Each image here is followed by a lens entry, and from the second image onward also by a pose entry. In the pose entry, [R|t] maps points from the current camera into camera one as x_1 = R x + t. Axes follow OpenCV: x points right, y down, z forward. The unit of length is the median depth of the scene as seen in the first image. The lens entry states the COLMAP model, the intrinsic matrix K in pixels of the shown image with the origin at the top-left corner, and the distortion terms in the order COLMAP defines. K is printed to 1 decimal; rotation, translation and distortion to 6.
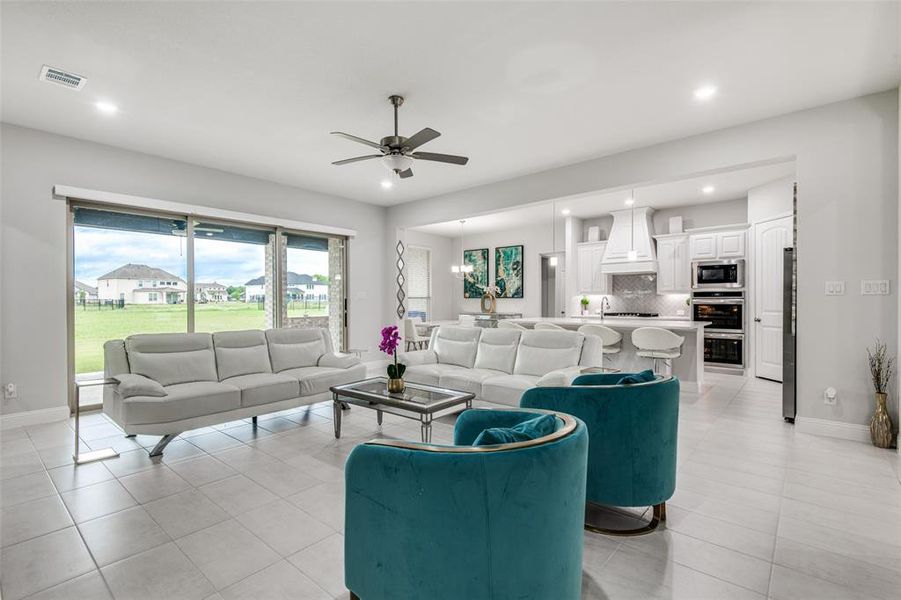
lens RADIAL K [[411.2, 0, 450.1], [0, 411.2, 302.9], [0, 0, 1]] dist [0.026267, -0.015727]
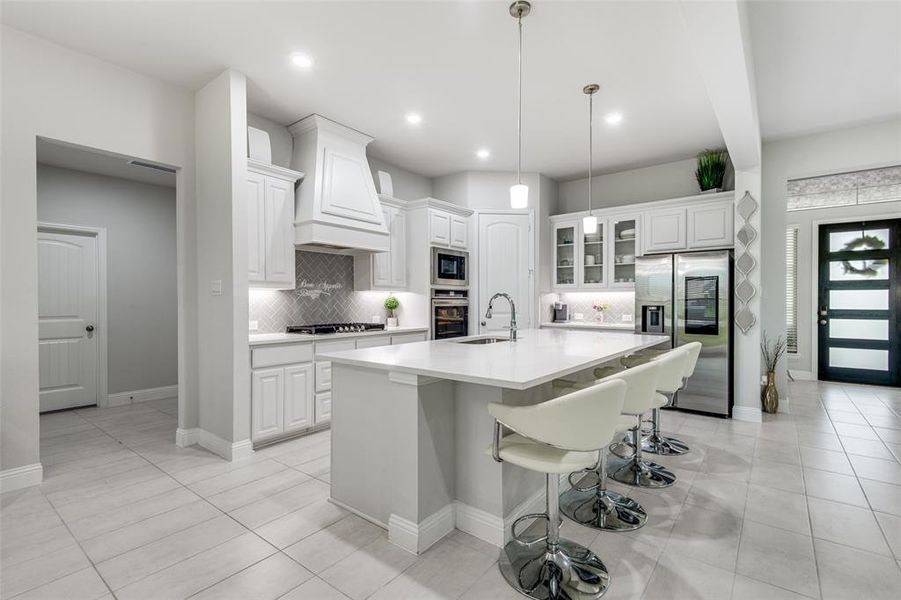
lens RADIAL K [[411.2, 0, 450.1], [0, 411.2, 302.9], [0, 0, 1]] dist [0.026267, -0.015727]
pose [[-0.050423, -0.005431, 0.998713, -0.079021], [0.006097, 0.999965, 0.005746, -0.004867], [-0.998709, 0.006378, -0.050388, 0.705091]]
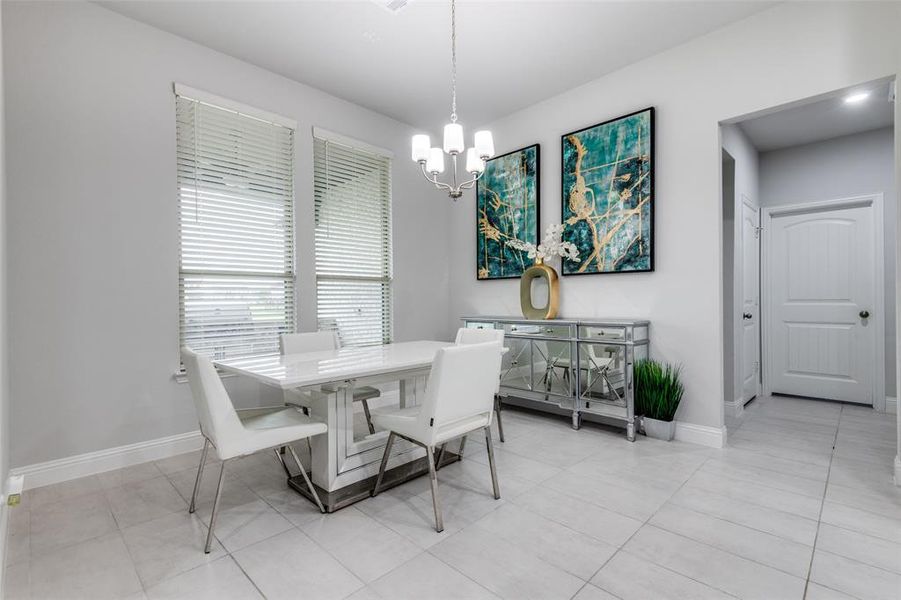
lens RADIAL K [[411.2, 0, 450.1], [0, 411.2, 302.9], [0, 0, 1]] dist [0.026267, -0.015727]
pose [[0.997459, -0.005811, -0.071003, 0.040378], [0.005701, 0.999982, -0.001752, 0.011656], [0.071012, 0.001343, 0.997475, 0.658706]]
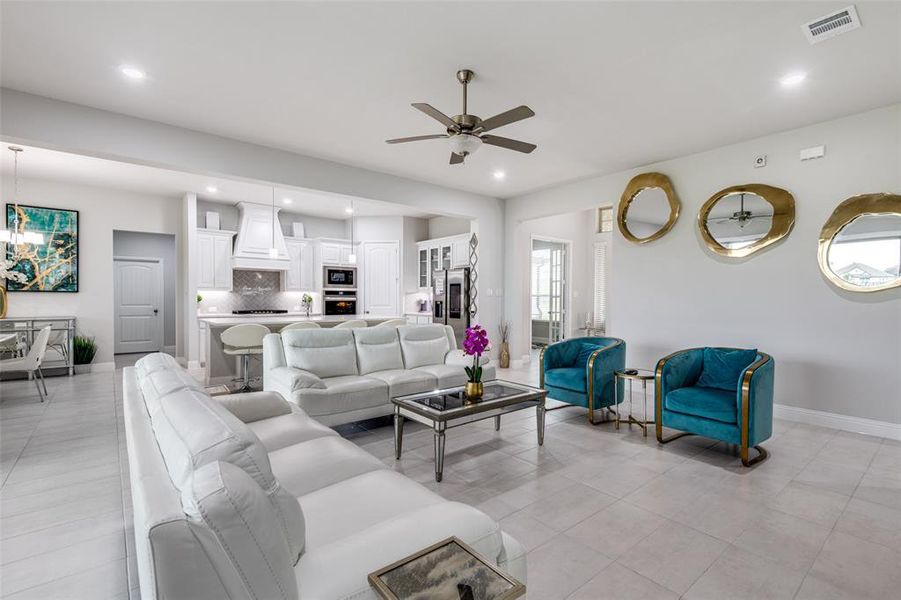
lens RADIAL K [[411.2, 0, 450.1], [0, 411.2, 302.9], [0, 0, 1]] dist [0.026267, -0.015727]
pose [[0.172307, -0.008217, 0.985009, -0.361879], [0.000657, 0.999966, 0.008227, -0.000667], [-0.985043, -0.000771, 0.172307, 0.308348]]
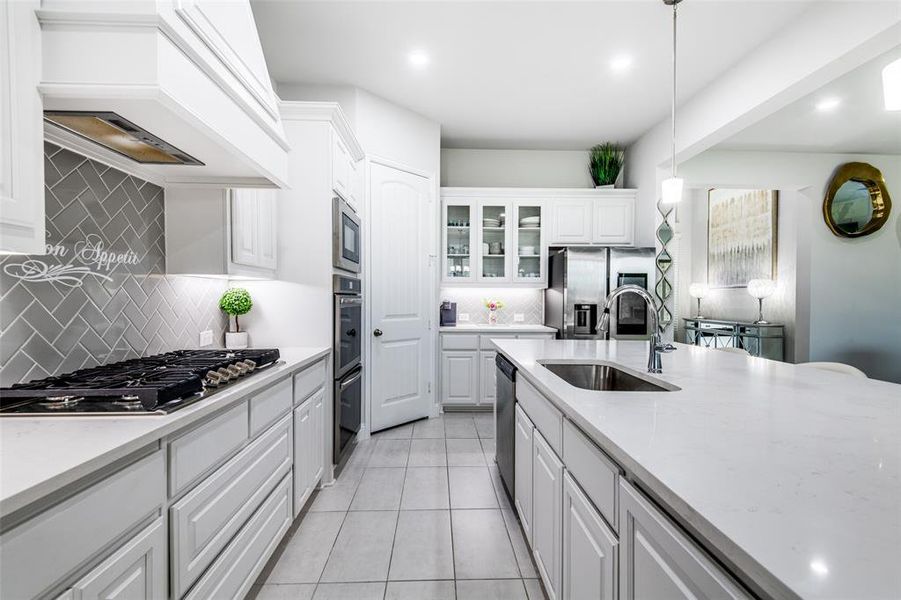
lens RADIAL K [[411.2, 0, 450.1], [0, 411.2, 302.9], [0, 0, 1]] dist [0.026267, -0.015727]
pose [[-0.681179, -0.014348, 0.731977, 0.164270], [-0.002704, 0.999850, 0.017083, -0.006076], [-0.732112, 0.009658, -0.681116, 0.828326]]
